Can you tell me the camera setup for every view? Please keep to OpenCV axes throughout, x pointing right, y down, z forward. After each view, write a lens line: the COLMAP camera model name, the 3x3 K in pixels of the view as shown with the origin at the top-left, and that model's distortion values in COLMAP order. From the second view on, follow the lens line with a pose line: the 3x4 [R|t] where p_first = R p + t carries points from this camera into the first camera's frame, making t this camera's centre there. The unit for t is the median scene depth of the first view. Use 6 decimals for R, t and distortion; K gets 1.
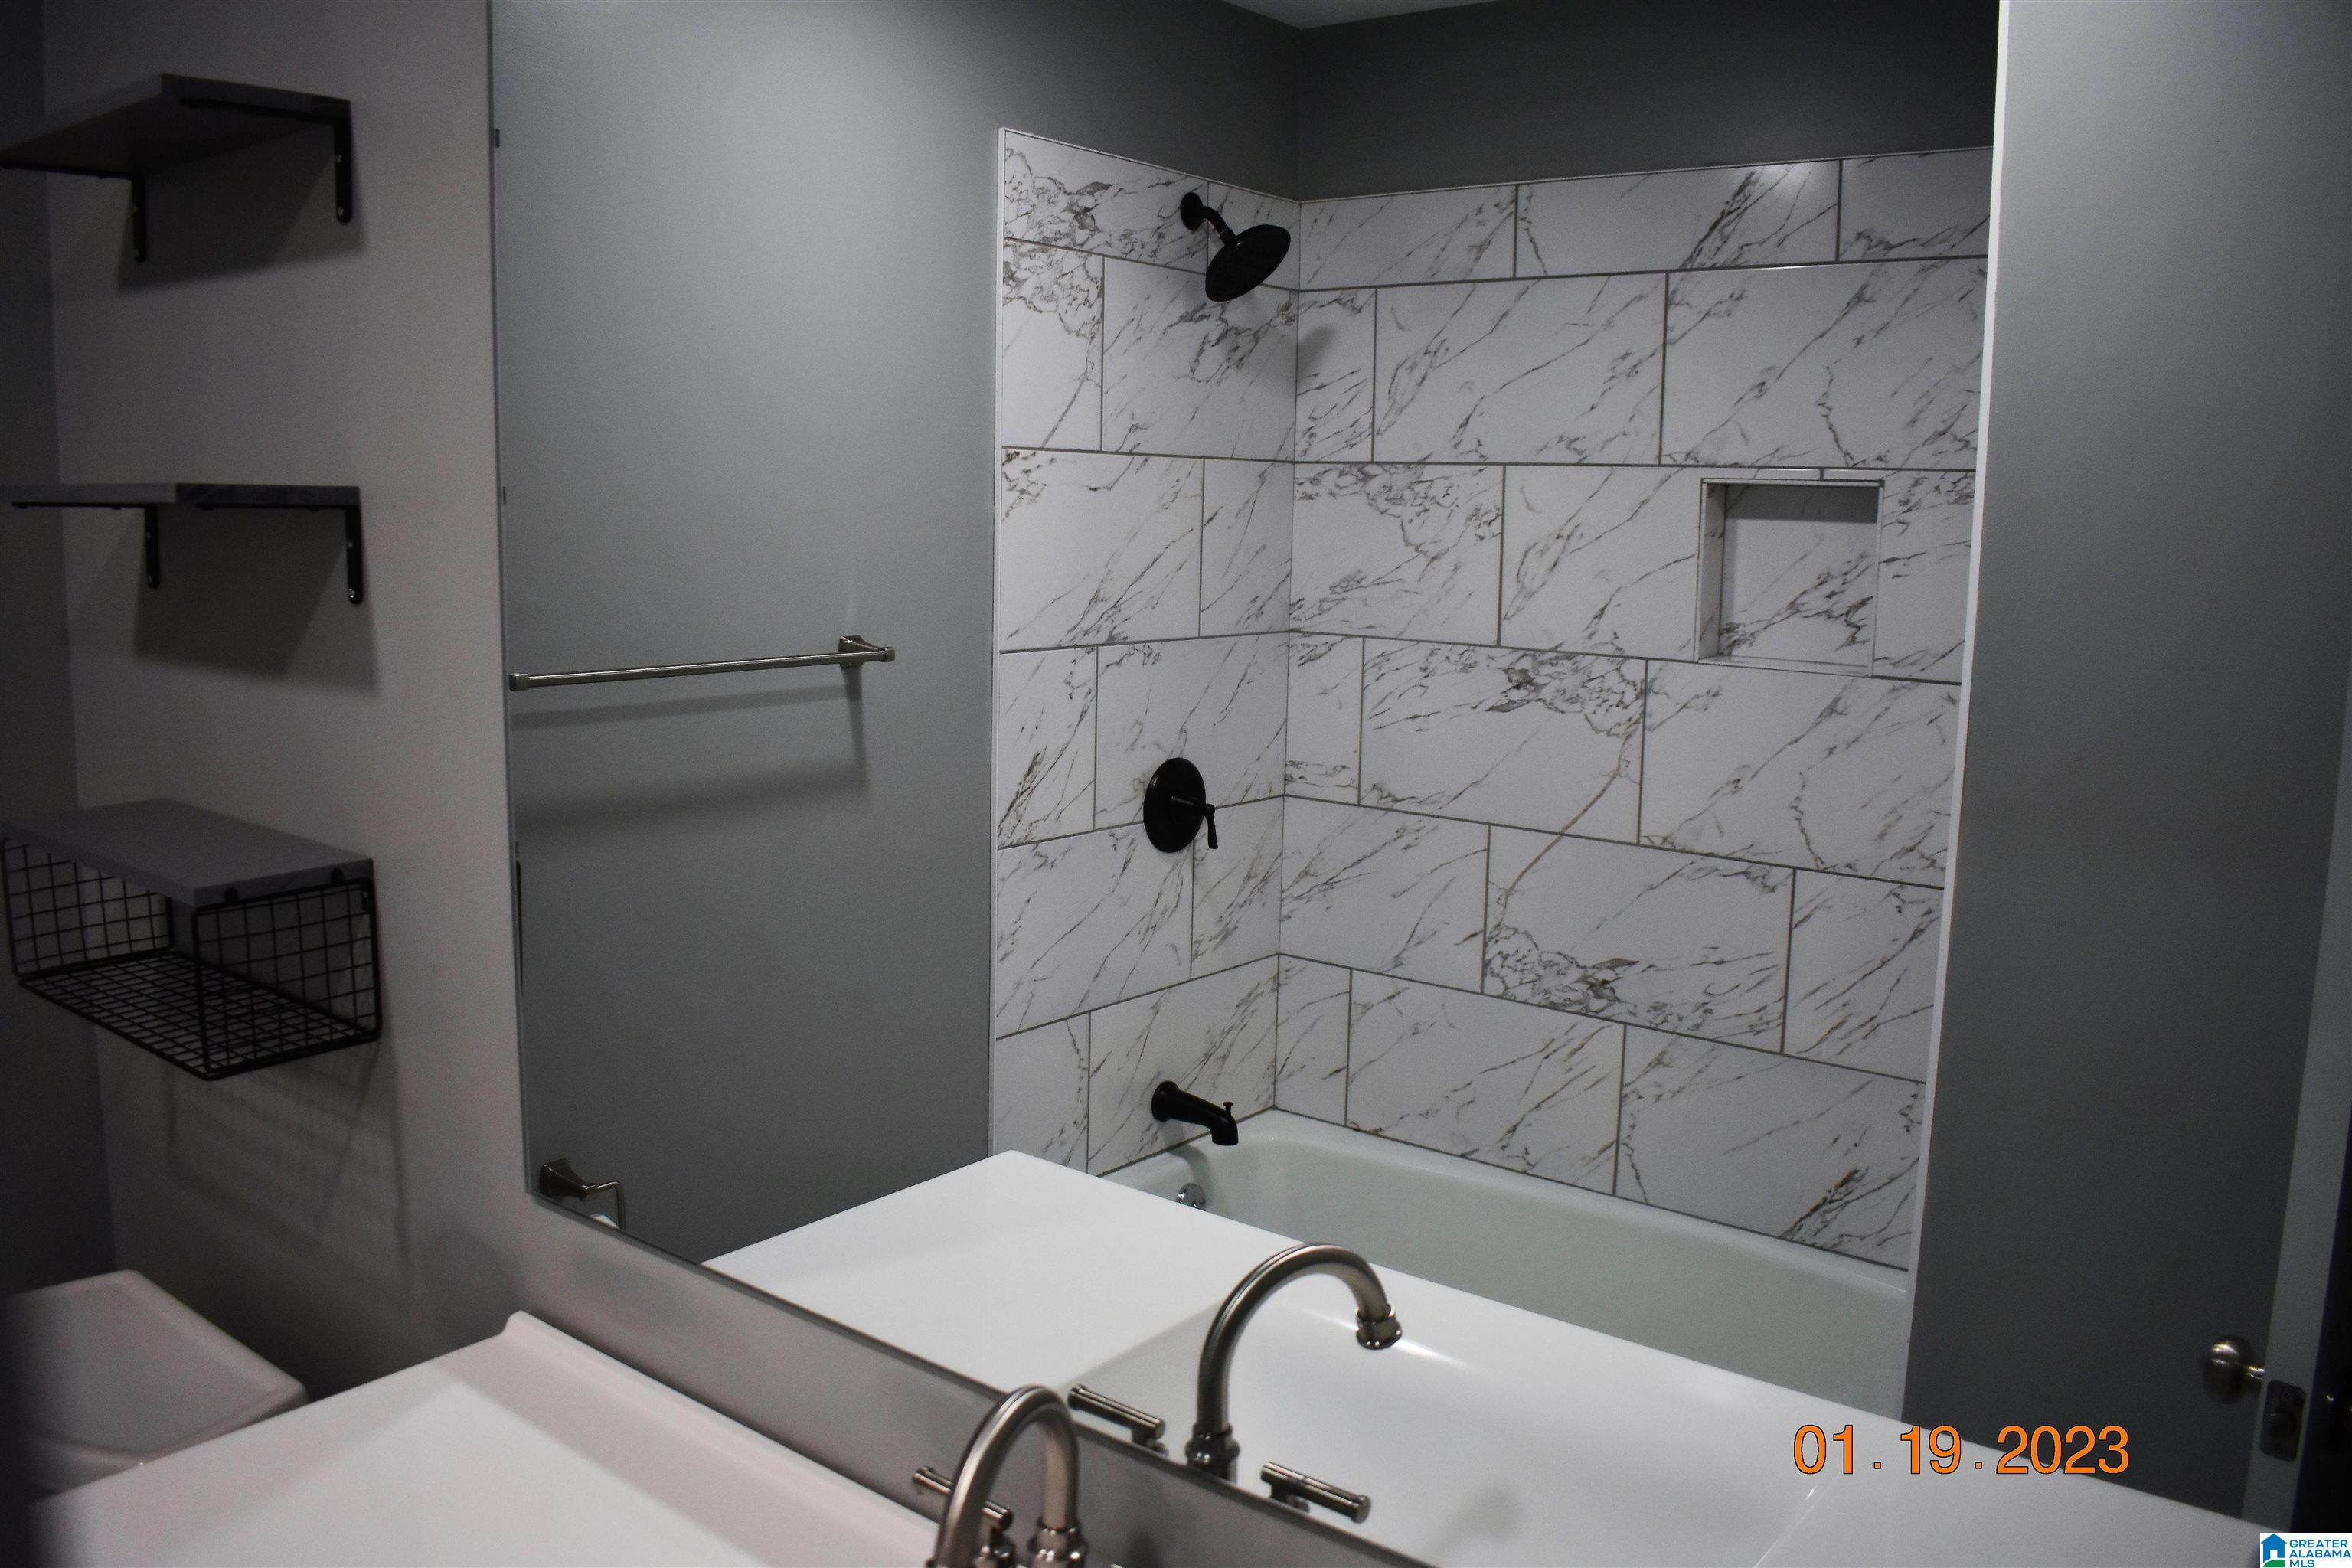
lens RADIAL K [[1825.5, 0, 1181.1], [0, 1825.5, 783.3], [0, 0, 1]] dist [-0.085571, 0.005227]
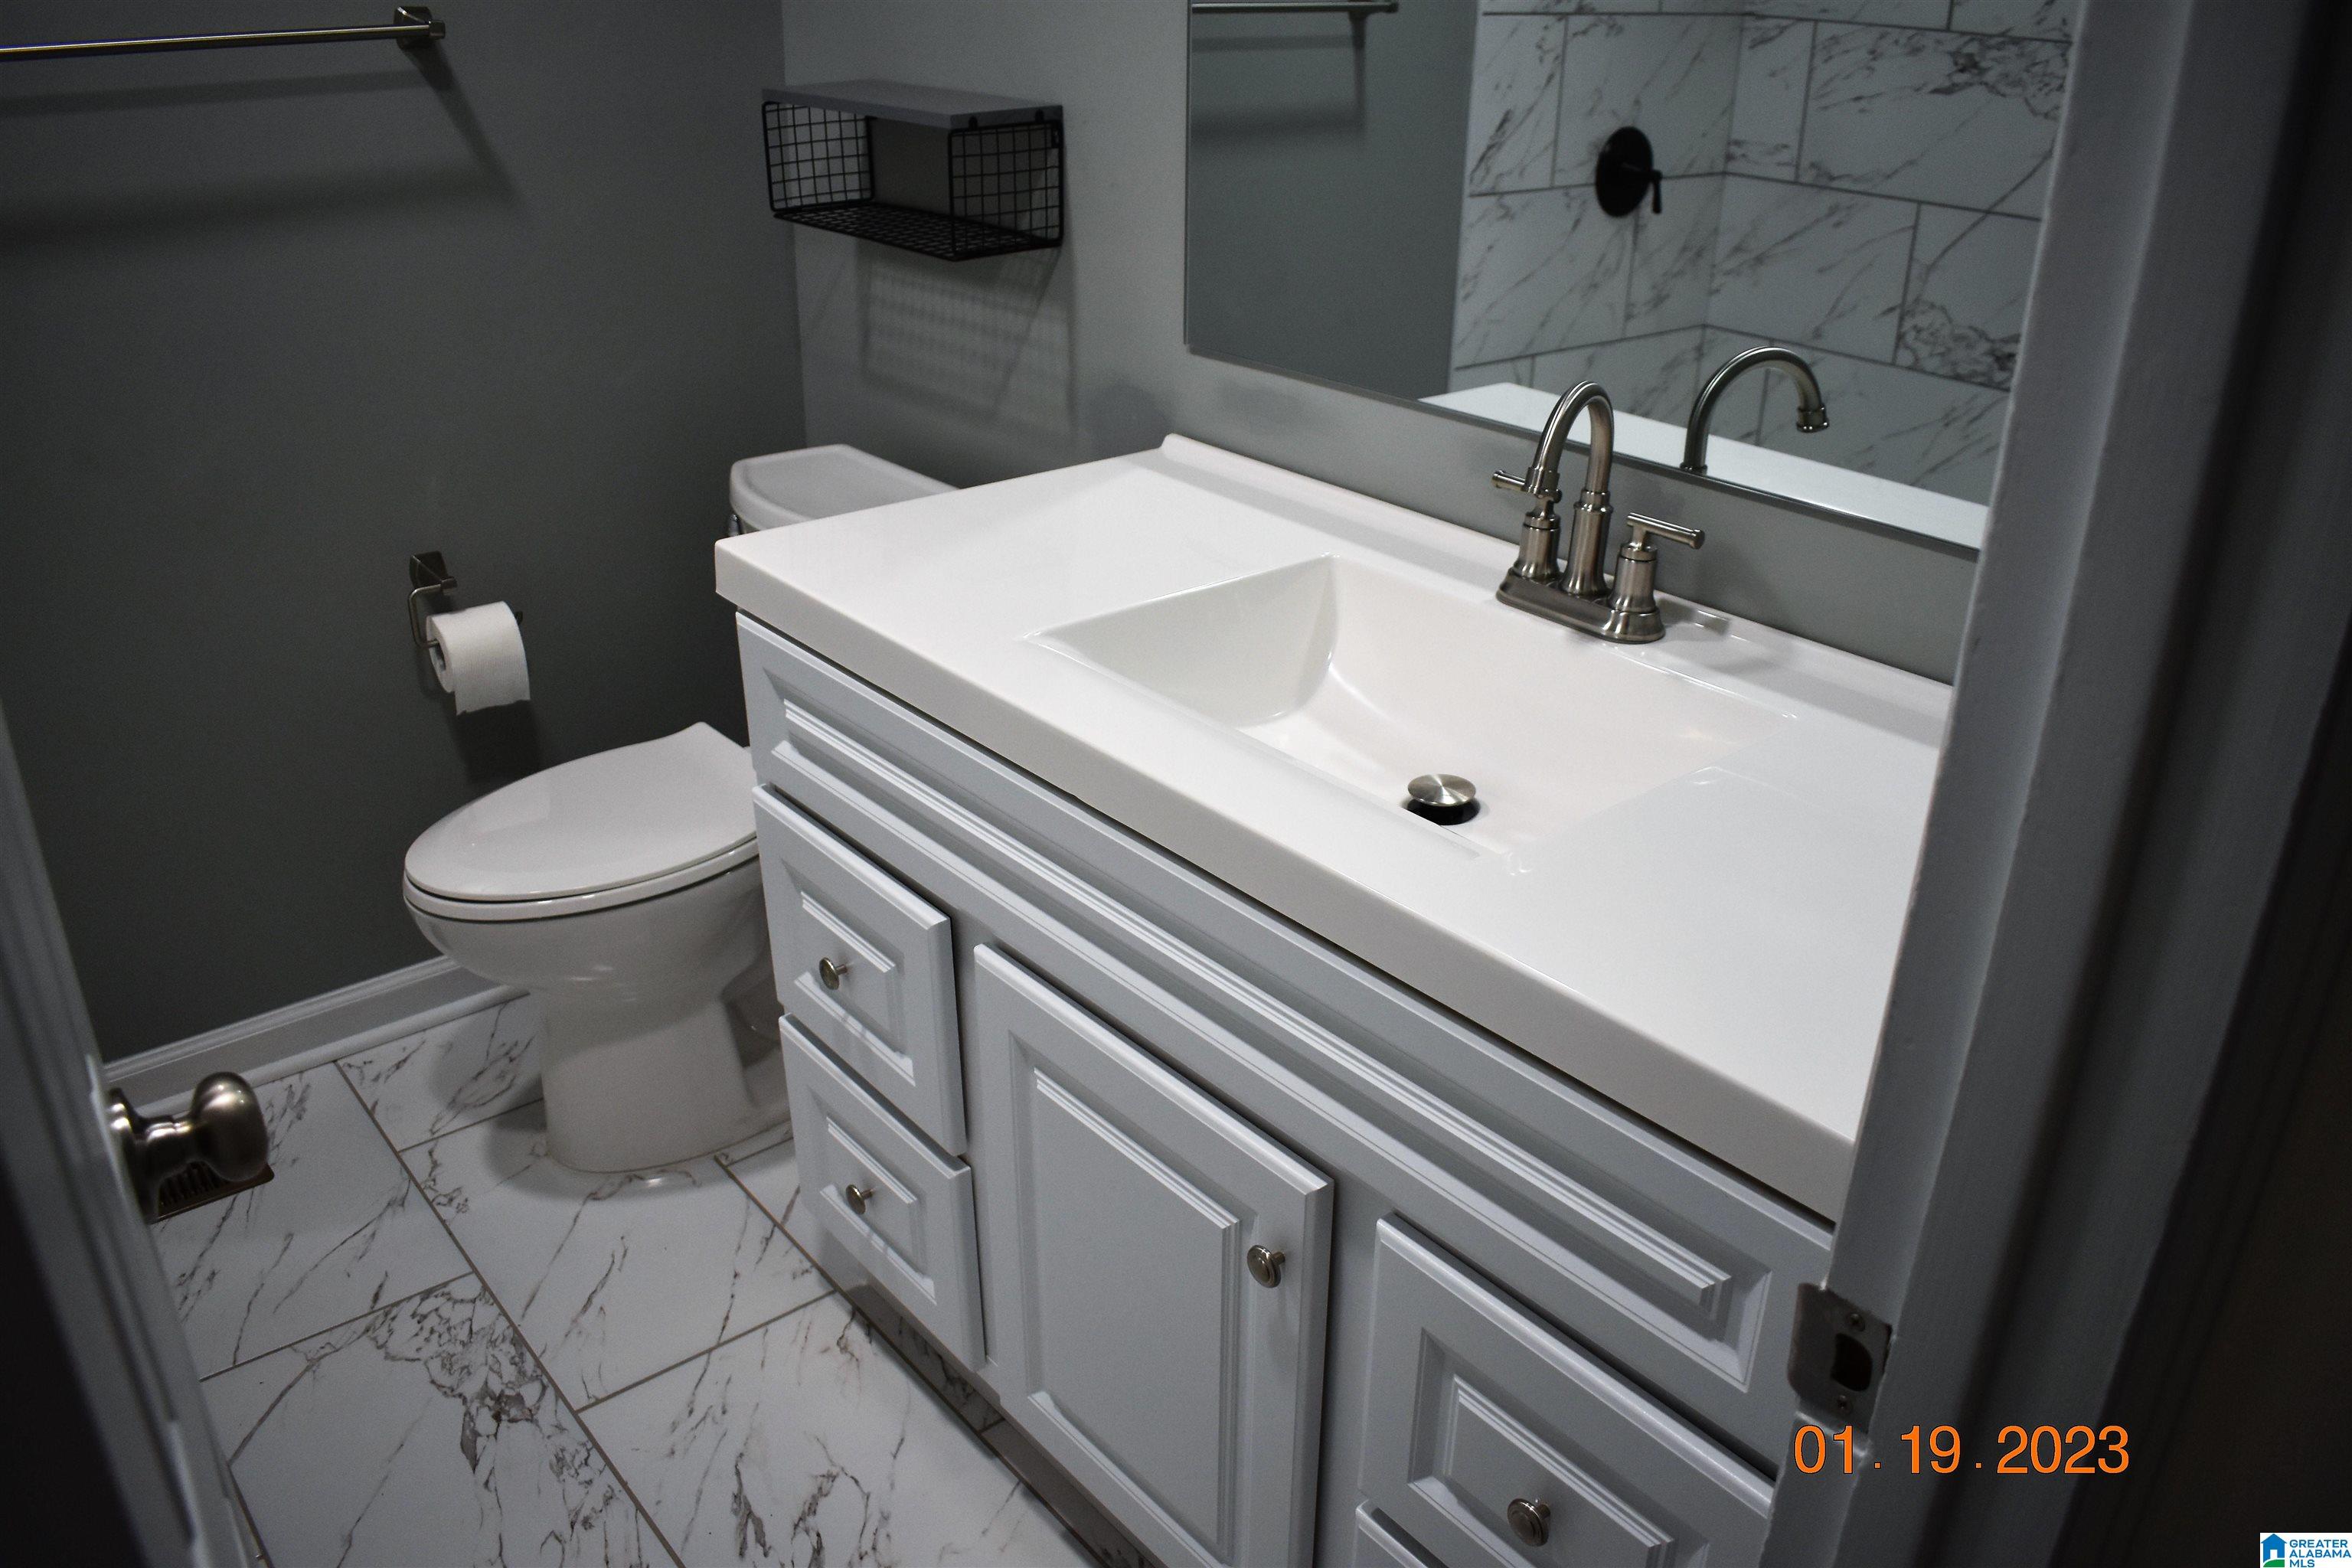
lens RADIAL K [[1825.5, 0, 1174.3], [0, 1825.5, 783.1], [0, 0, 1]] dist [-0.085571, 0.005227]
pose [[0.977530, 0.087308, -0.191864, -0.029034], [-0.029039, 0.957290, 0.287668, 0.061473], [0.208786, -0.275632, 0.938315, -0.175326]]
